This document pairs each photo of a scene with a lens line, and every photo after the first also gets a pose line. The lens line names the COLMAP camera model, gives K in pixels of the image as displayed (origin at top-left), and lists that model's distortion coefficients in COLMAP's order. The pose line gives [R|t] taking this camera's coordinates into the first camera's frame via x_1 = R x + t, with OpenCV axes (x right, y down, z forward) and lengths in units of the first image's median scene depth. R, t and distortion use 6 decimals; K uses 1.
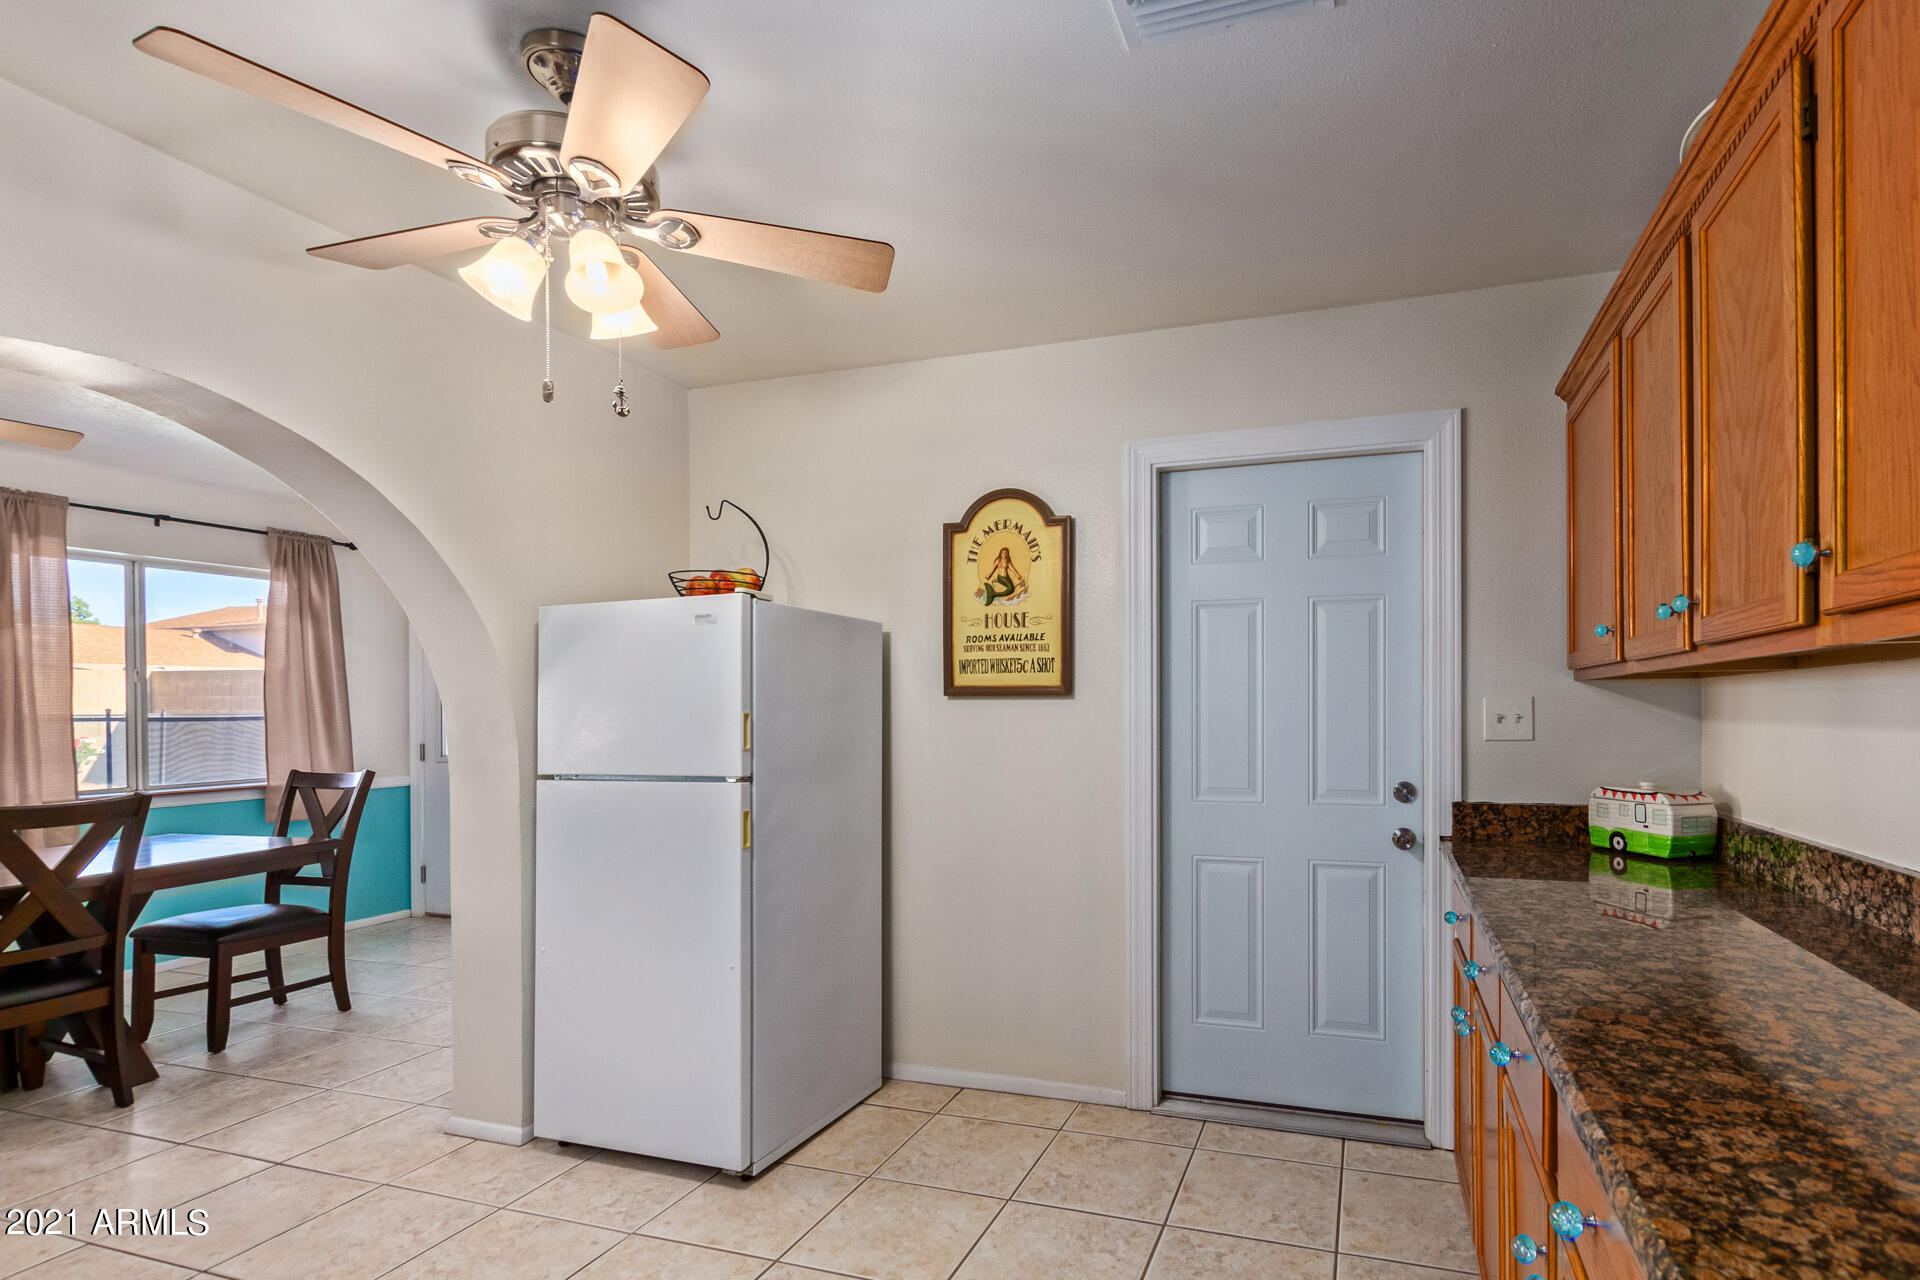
lens RADIAL K [[894.4, 0, 1002.8], [0, 894.4, 716.8], [0, 0, 1]] dist [0.002805, -0.002002]
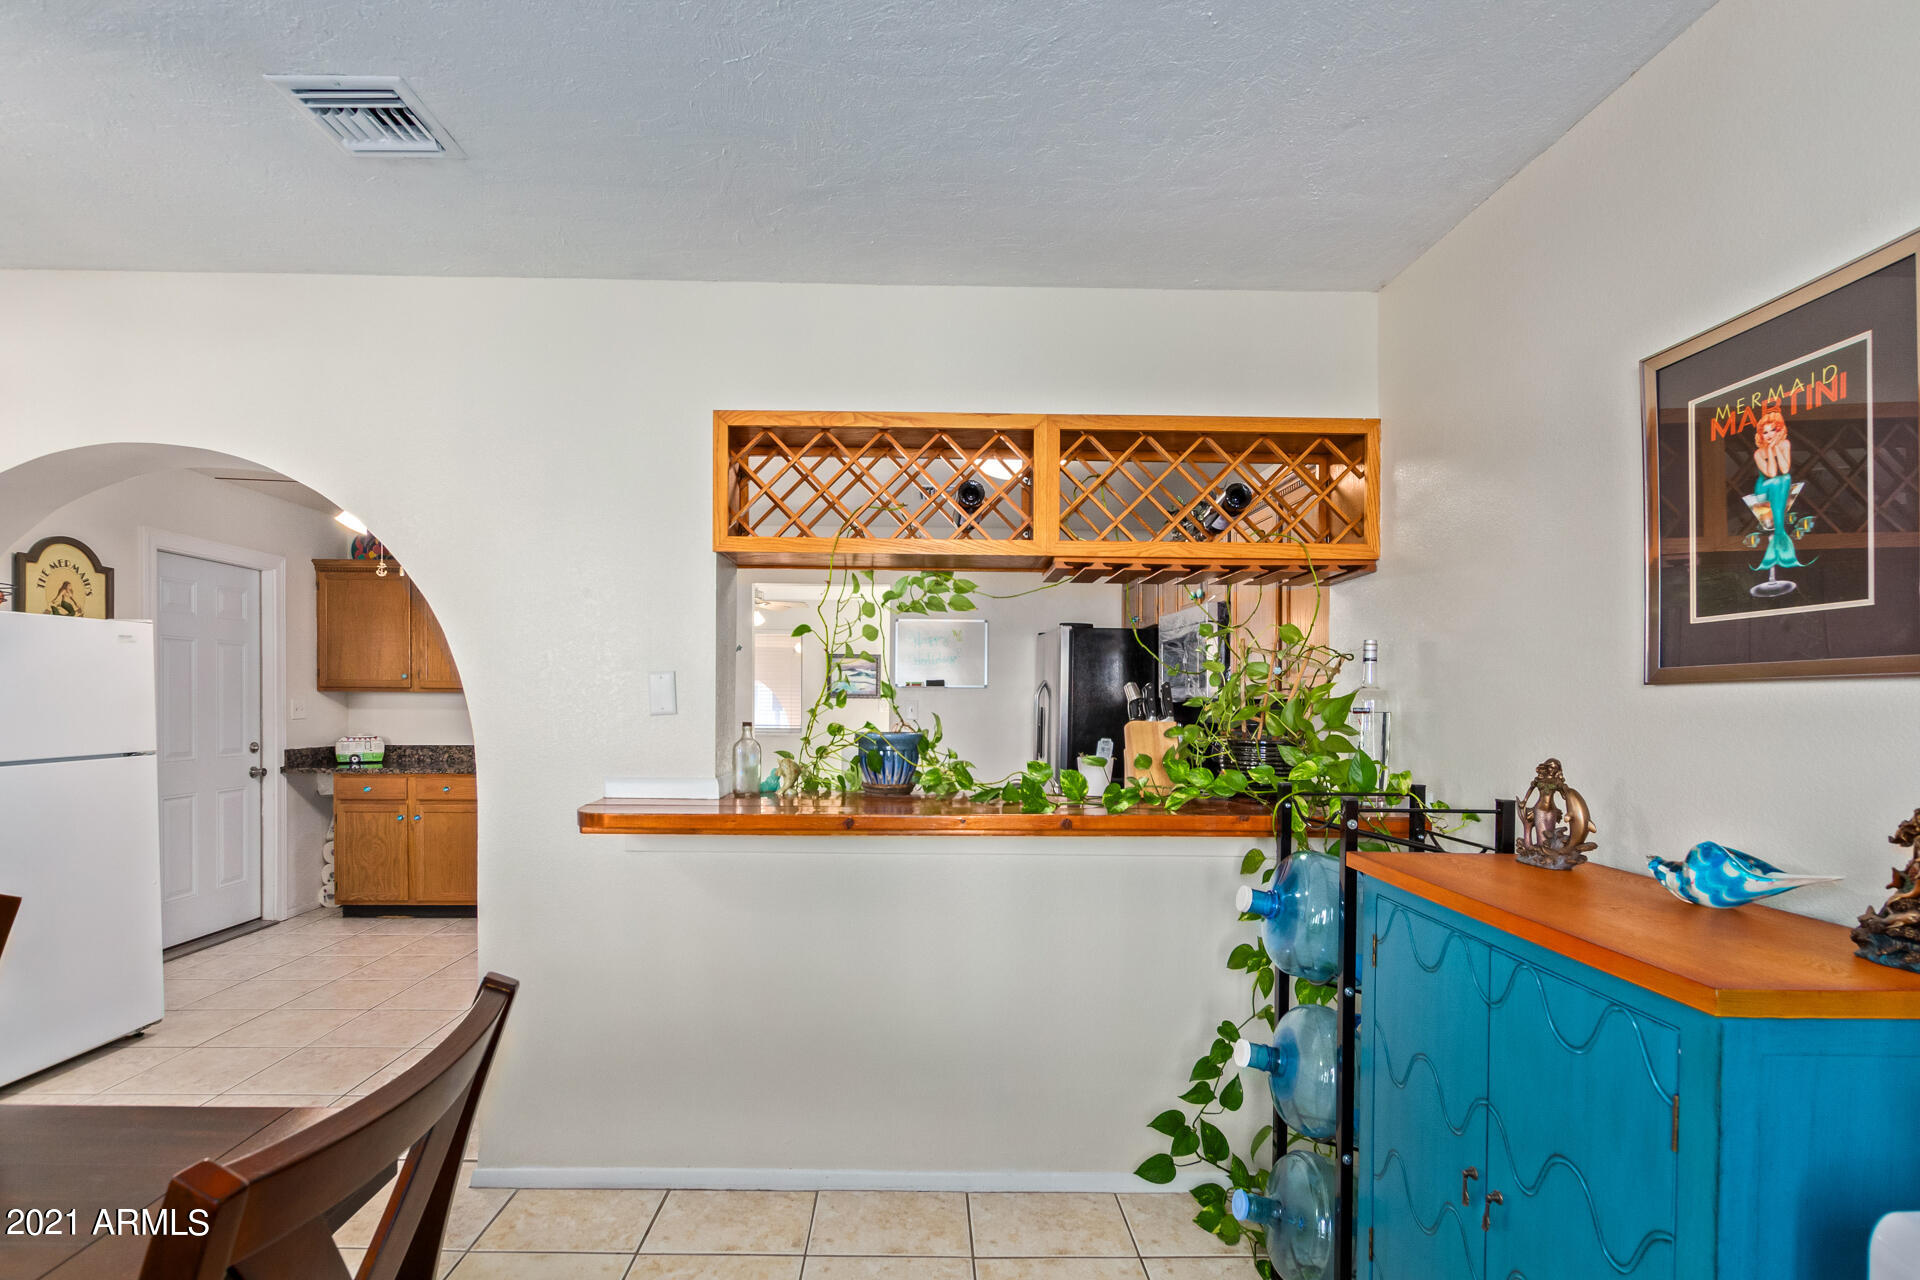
lens RADIAL K [[894.4, 0, 900.5], [0, 894.4, 715.8], [0, 0, 1]] dist [0.002805, -0.002002]
pose [[-0.286467, -0.012819, 0.958004, -1.841928], [0.001571, 0.999903, 0.013850, -0.008820], [-0.958089, 0.005472, -0.286419, 0.232065]]
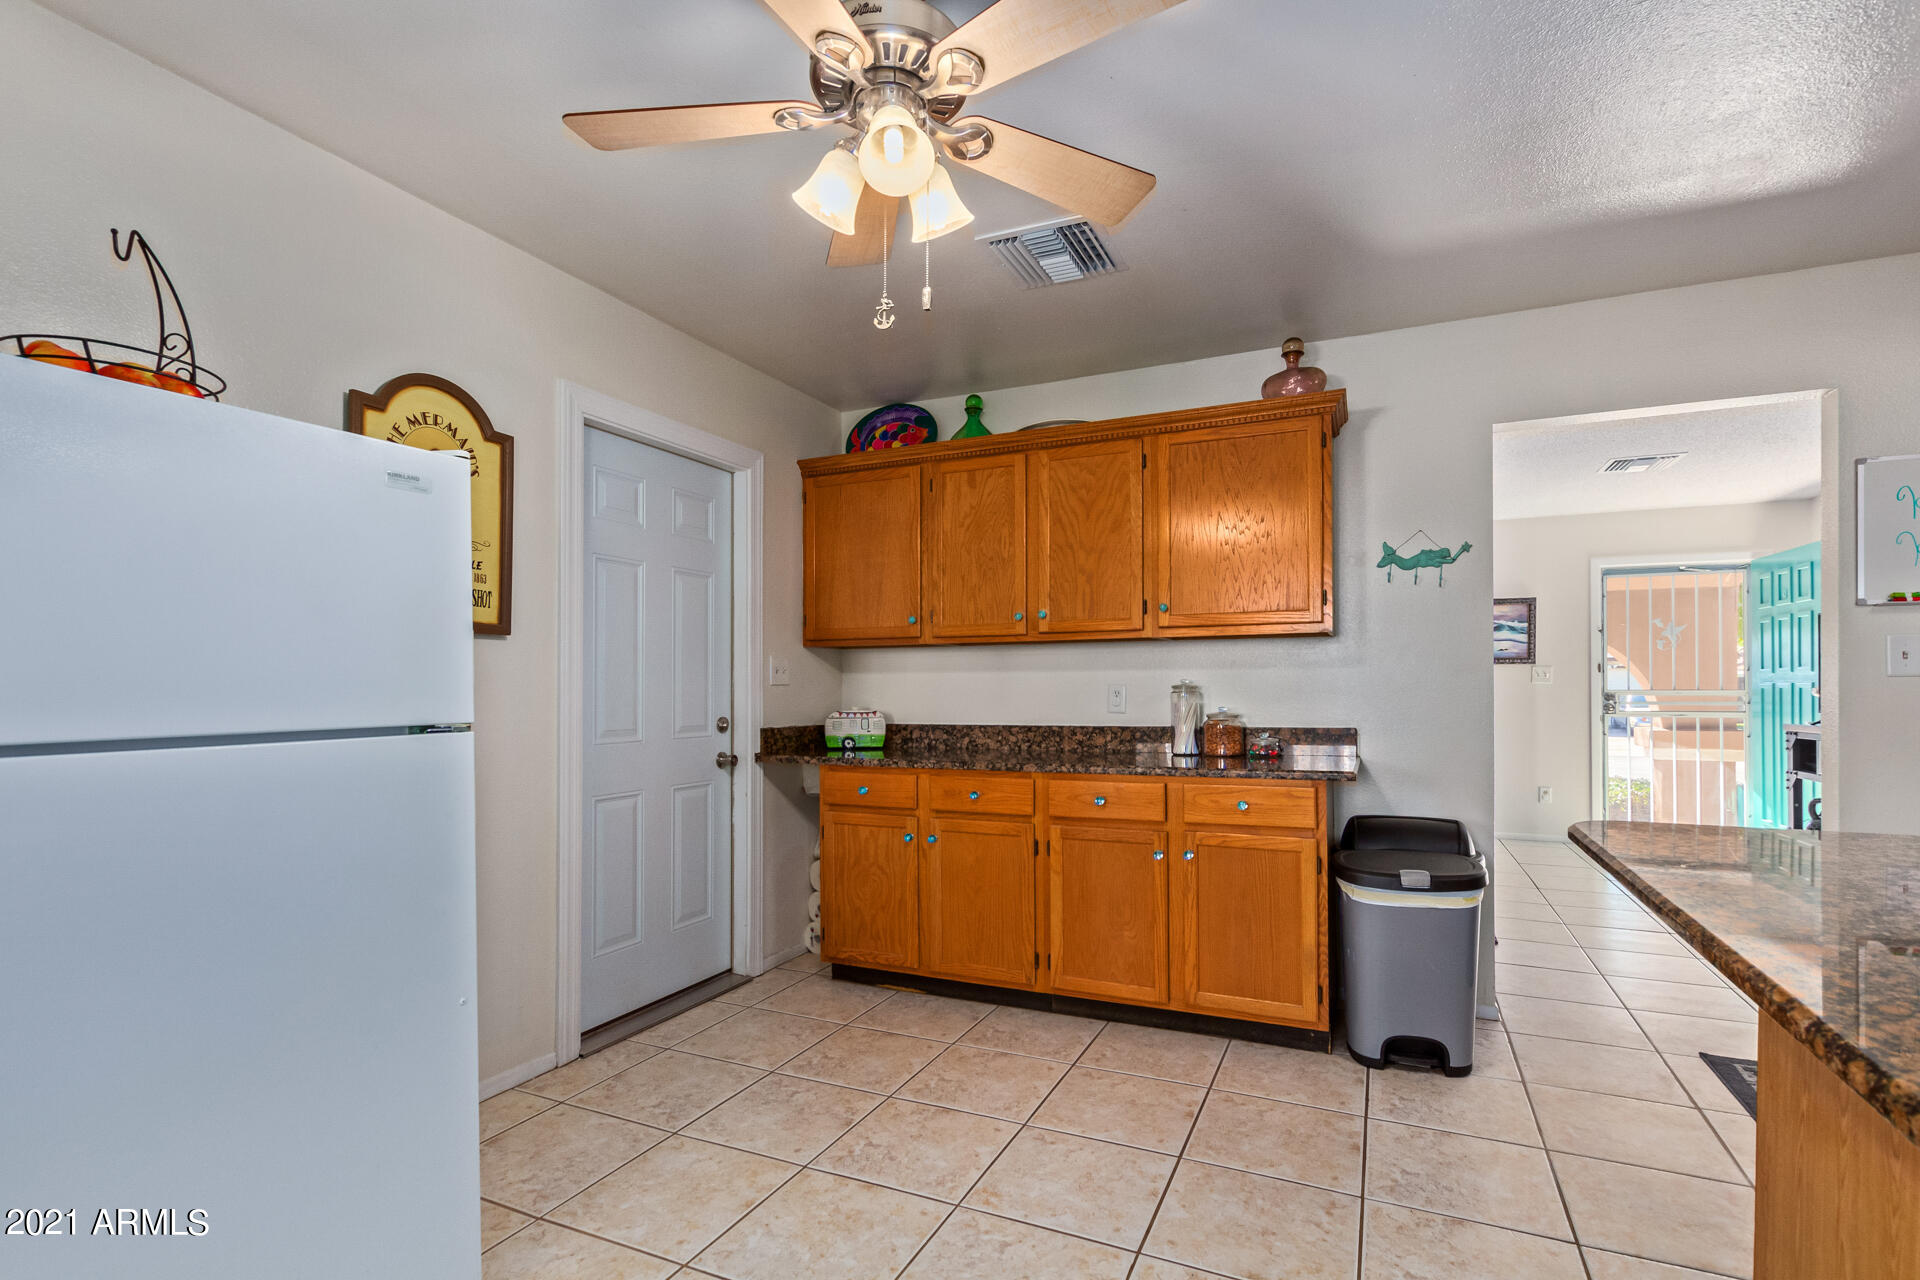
lens RADIAL K [[894.4, 0, 991.0], [0, 894.4, 694.5], [0, 0, 1]] dist [0.002805, -0.002002]
pose [[0.113025, -0.004036, 0.993584, -0.851550], [0.006759, 0.999972, 0.003293, 0.038708], [-0.993569, 0.006344, 0.113049, 0.470652]]
